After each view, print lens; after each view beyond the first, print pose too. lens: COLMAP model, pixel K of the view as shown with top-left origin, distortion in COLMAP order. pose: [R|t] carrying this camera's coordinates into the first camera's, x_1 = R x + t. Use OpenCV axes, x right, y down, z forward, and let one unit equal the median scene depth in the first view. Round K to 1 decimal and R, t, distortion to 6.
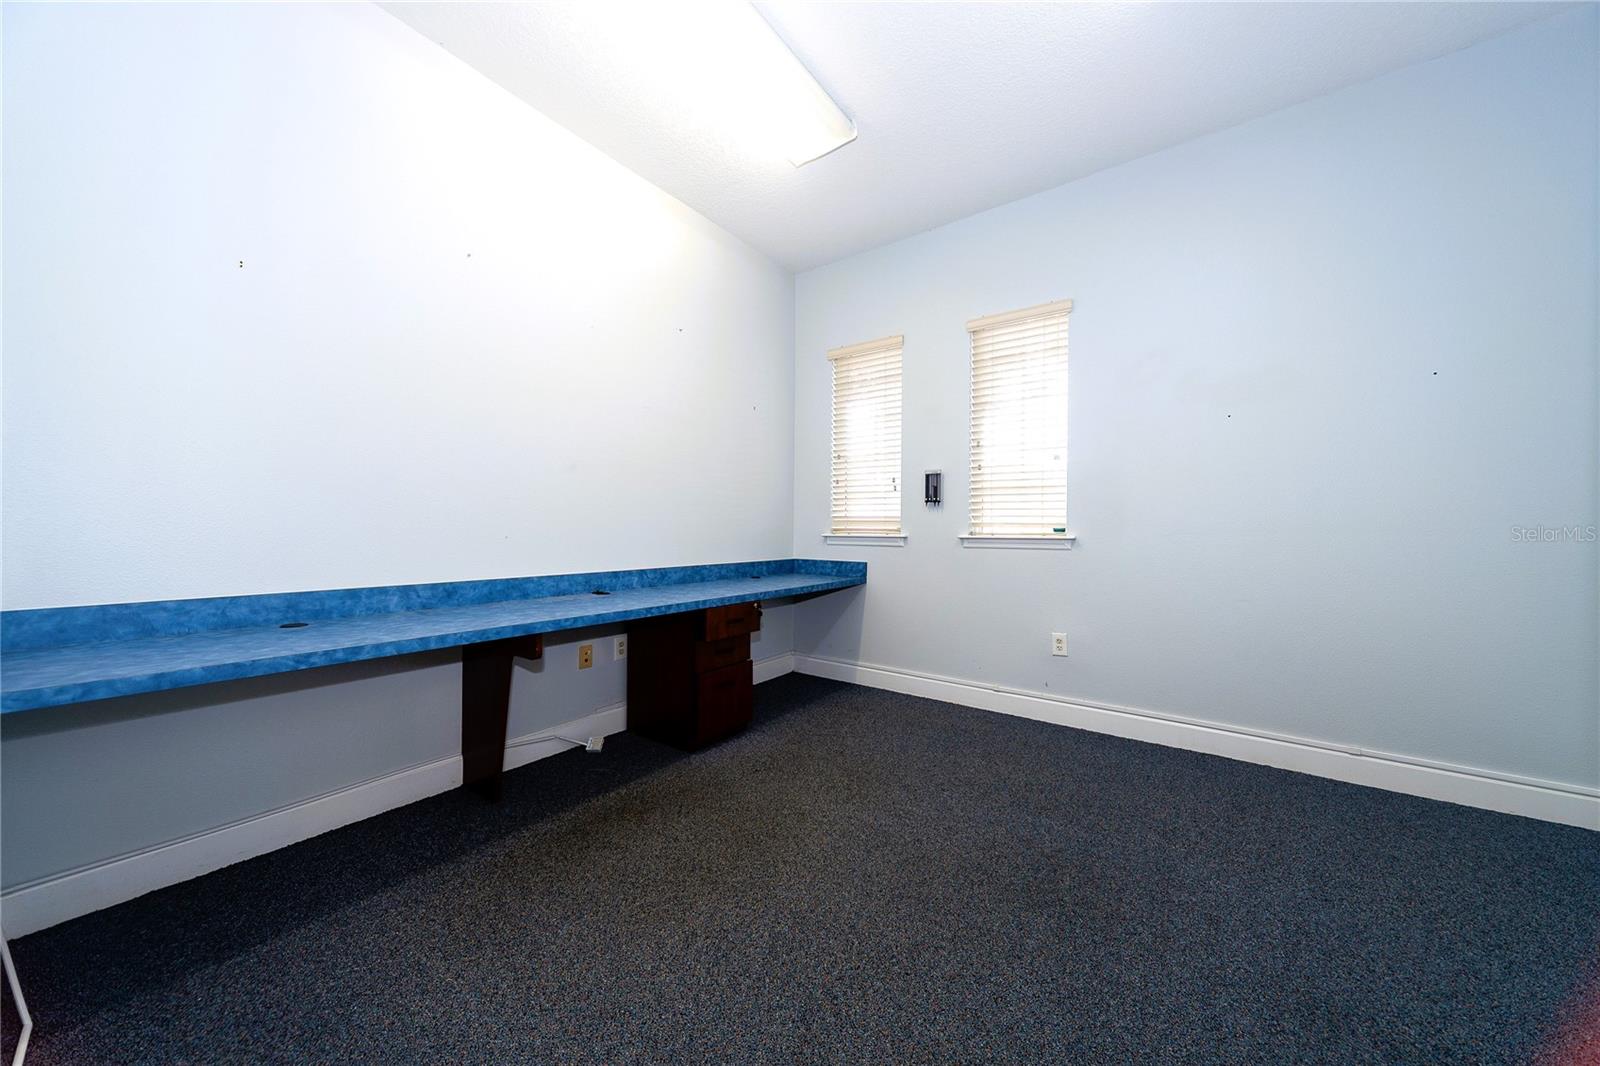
lens RADIAL K [[544.3, 0, 804.4], [0, 544.3, 532.7], [0, 0, 1]] dist [0.002925, -0.001364]
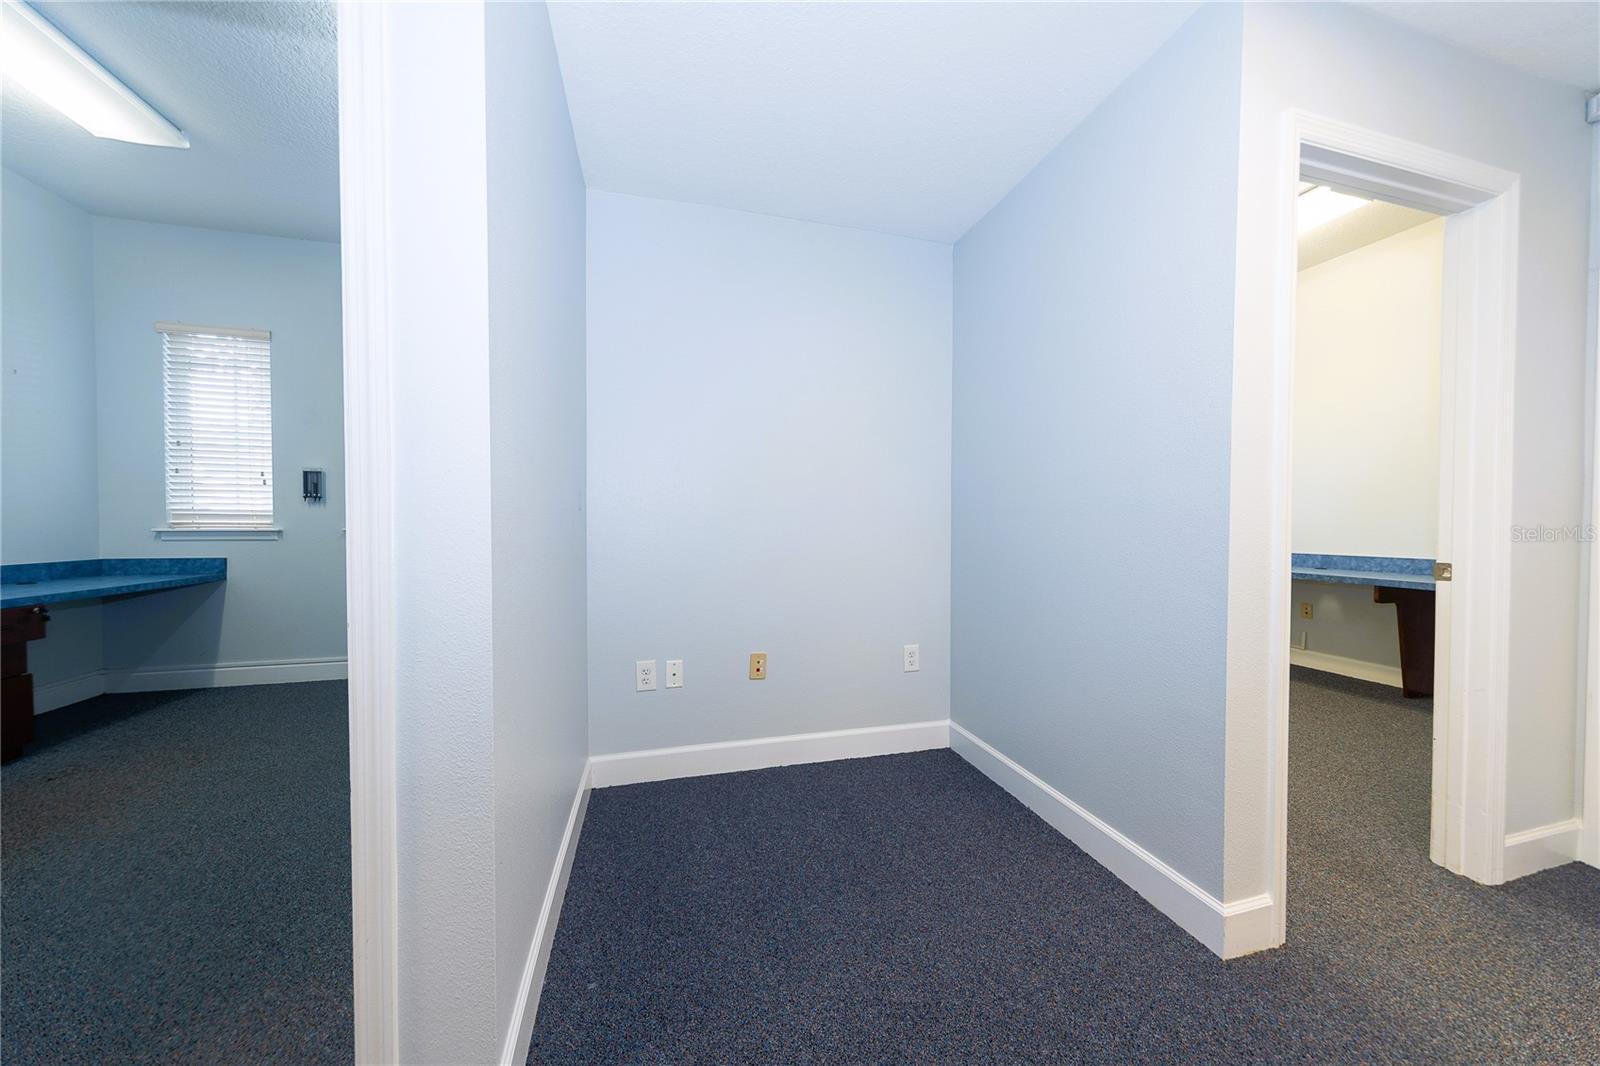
lens RADIAL K [[544.3, 0, 810.4], [0, 544.3, 536.3], [0, 0, 1]] dist [0.002925, -0.001364]
pose [[0.617217, -0.021741, 0.786493, -0.004872], [0.006765, 0.999728, 0.022327, 0.001996], [-0.786764, -0.008460, 0.617196, -0.430311]]
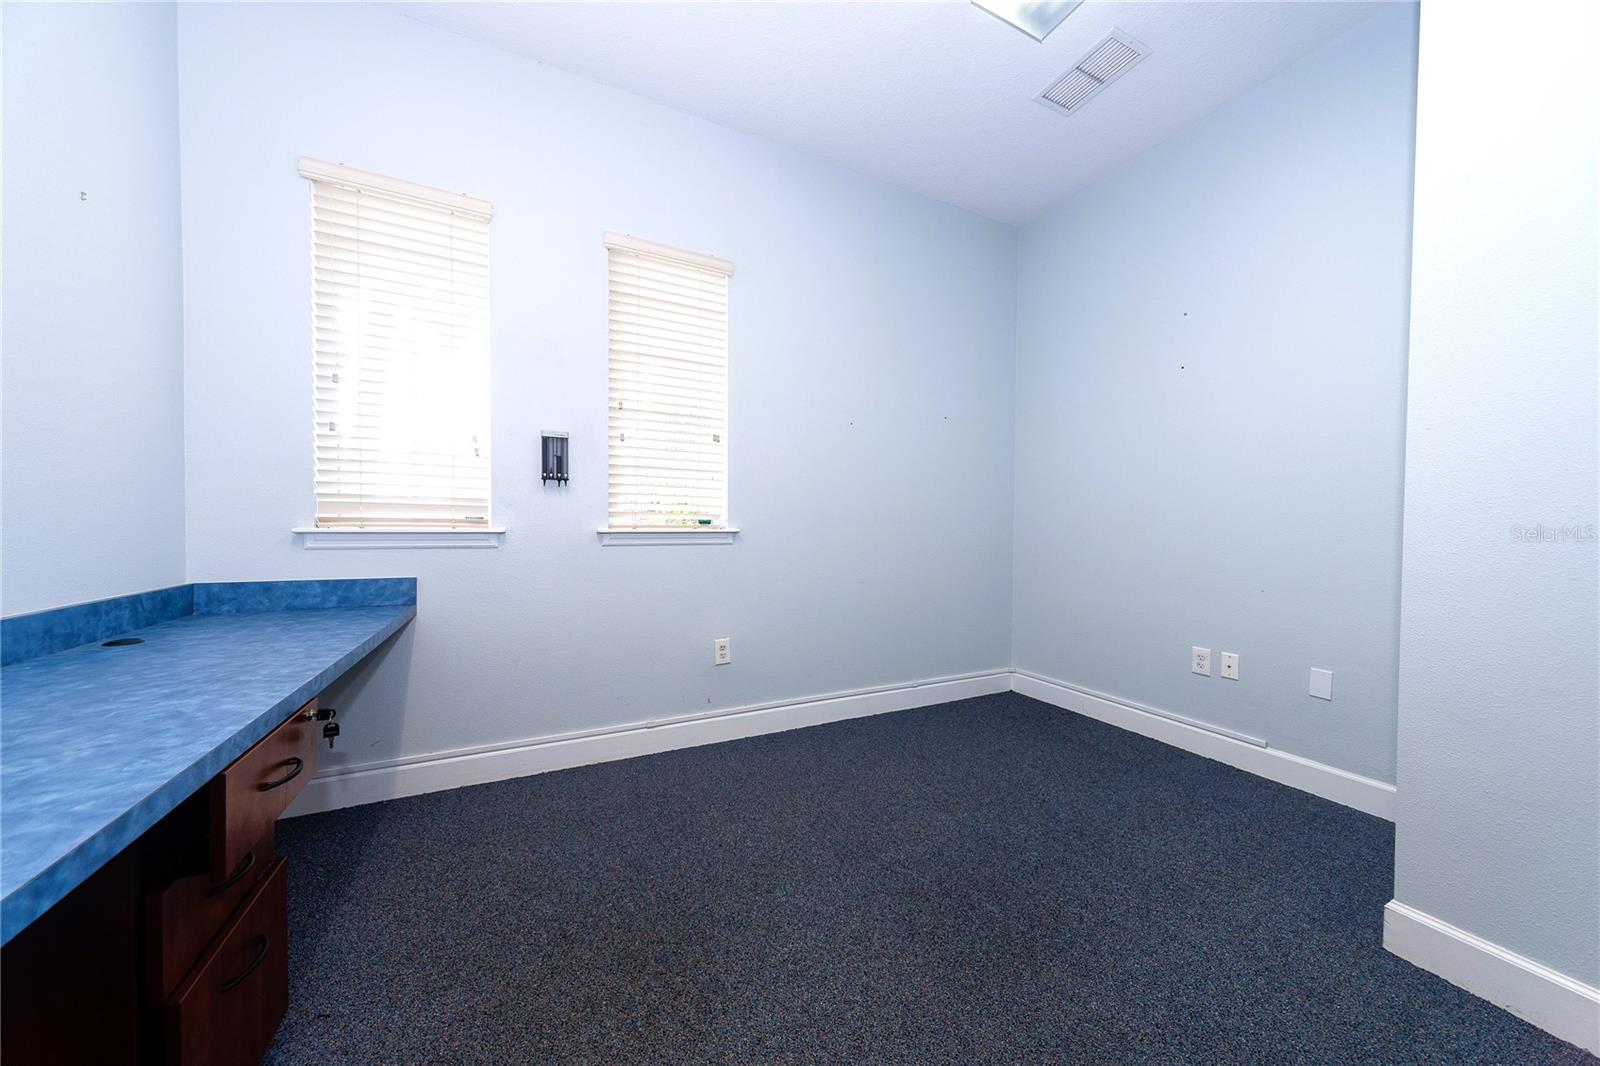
lens RADIAL K [[544.3, 0, 807.9], [0, 544.3, 538.5], [0, 0, 1]] dist [0.002925, -0.001364]
pose [[0.460266, -0.023241, 0.887477, -0.216200], [0.000432, 0.999663, 0.025954, -0.001093], [-0.887781, -0.011562, 0.460121, 0.411577]]
